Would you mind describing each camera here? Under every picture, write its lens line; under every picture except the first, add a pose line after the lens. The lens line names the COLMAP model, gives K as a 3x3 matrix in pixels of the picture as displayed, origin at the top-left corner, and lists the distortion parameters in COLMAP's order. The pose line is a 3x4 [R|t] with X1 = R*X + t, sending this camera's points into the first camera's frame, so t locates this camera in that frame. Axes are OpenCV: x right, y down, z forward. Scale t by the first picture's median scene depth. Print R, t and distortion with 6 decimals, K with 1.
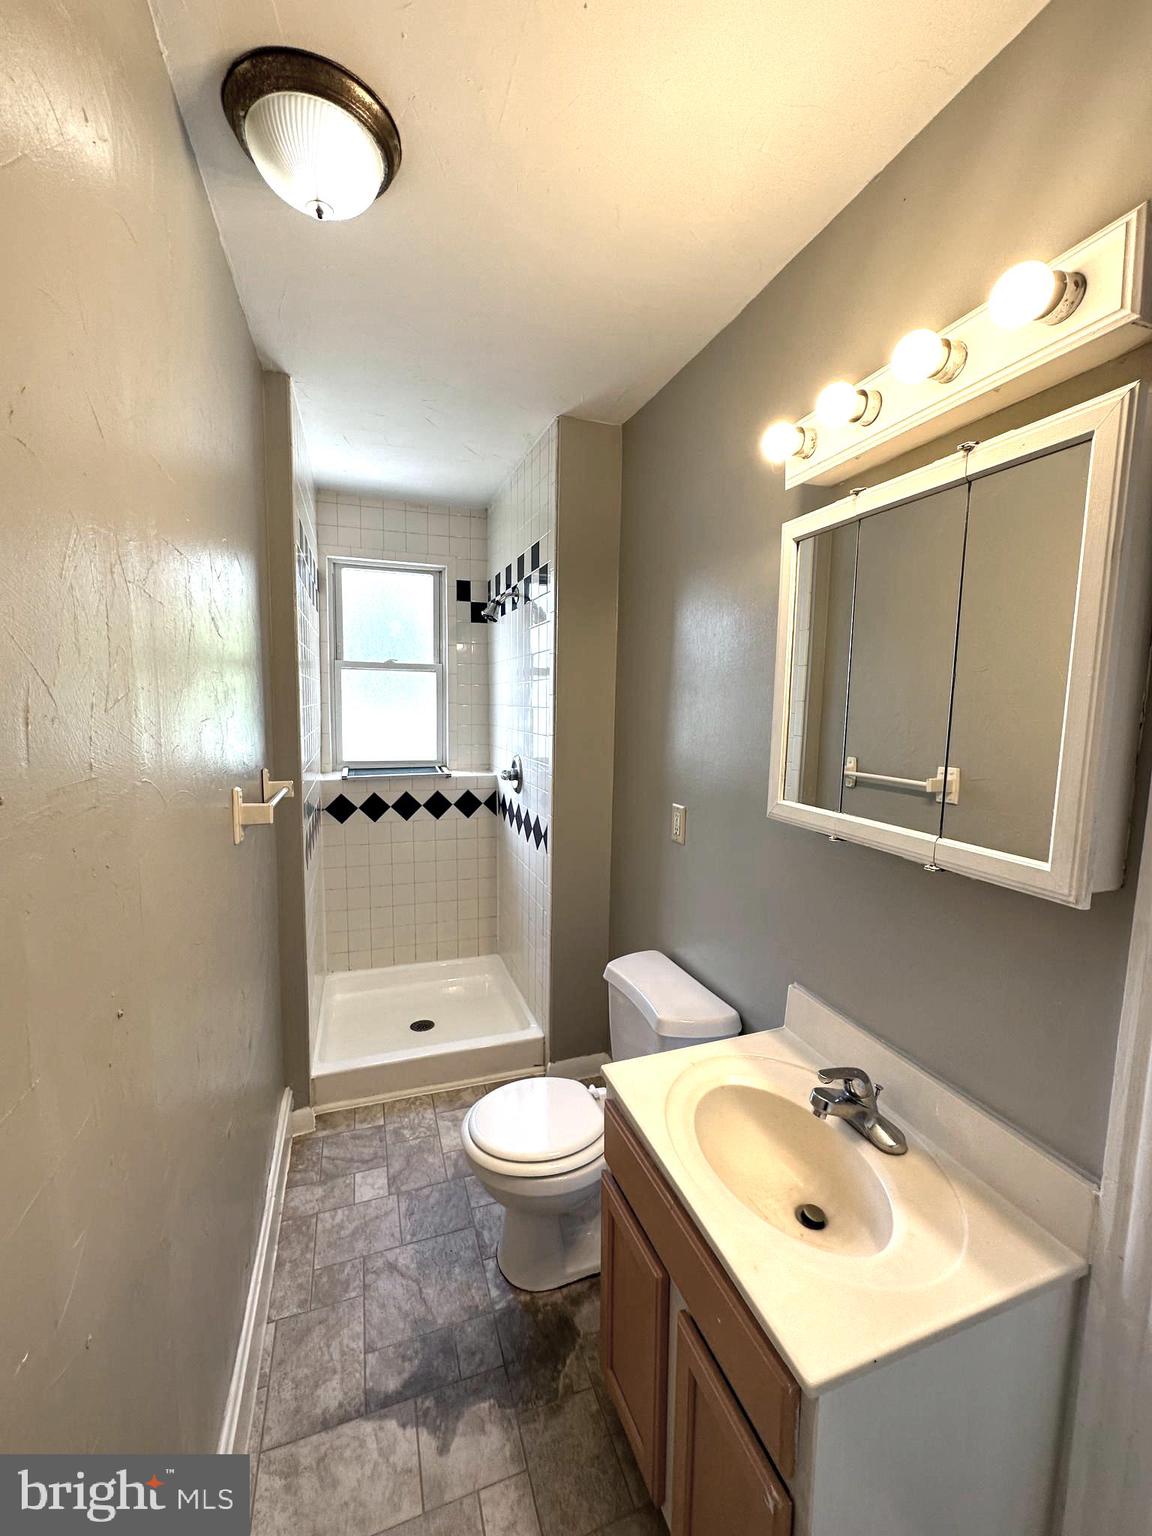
lens RADIAL K [[600.2, 0, 569.4], [0, 600.2, 763.4], [0, 0, 1]] dist [-0.001755, -0.000225]
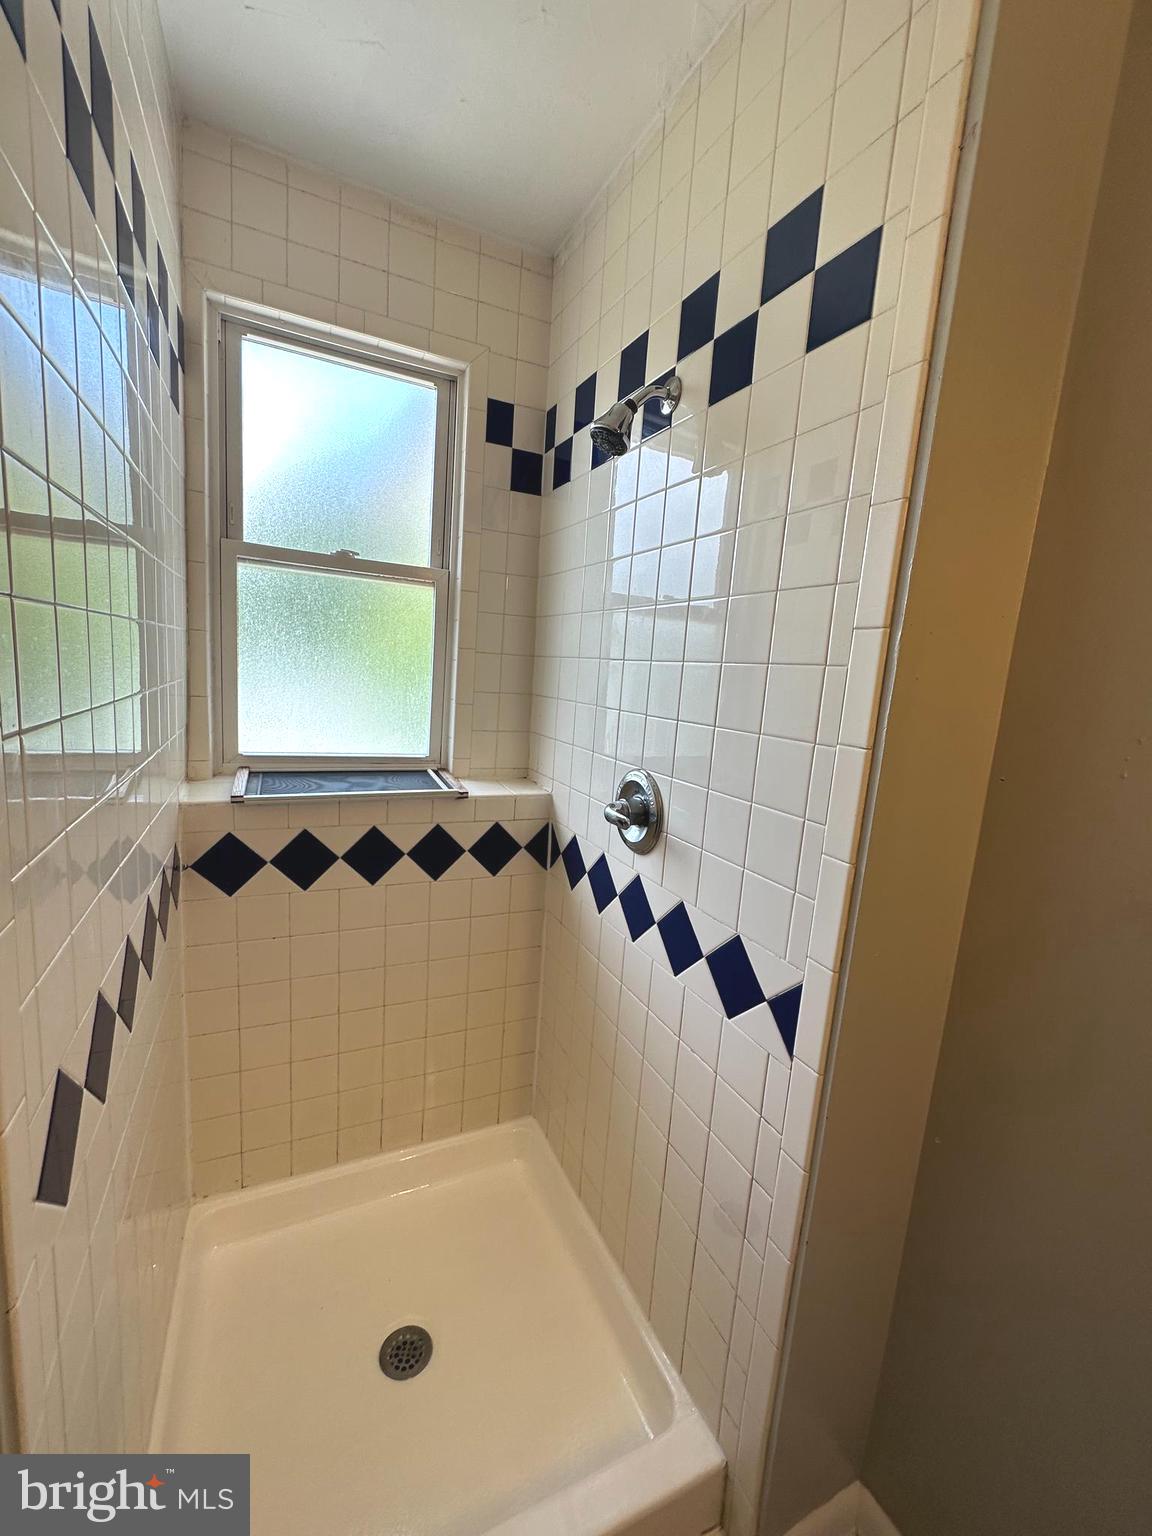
lens RADIAL K [[613.3, 0, 573.4], [0, 613.3, 760.8], [0, 0, 1]] dist [-0.004356, 0.001202]
pose [[0.992268, 0.038190, 0.118091, -0.171672], [-0.043964, 0.997942, 0.046679, -0.035149], [-0.116065, -0.051510, 0.991905, 0.492079]]
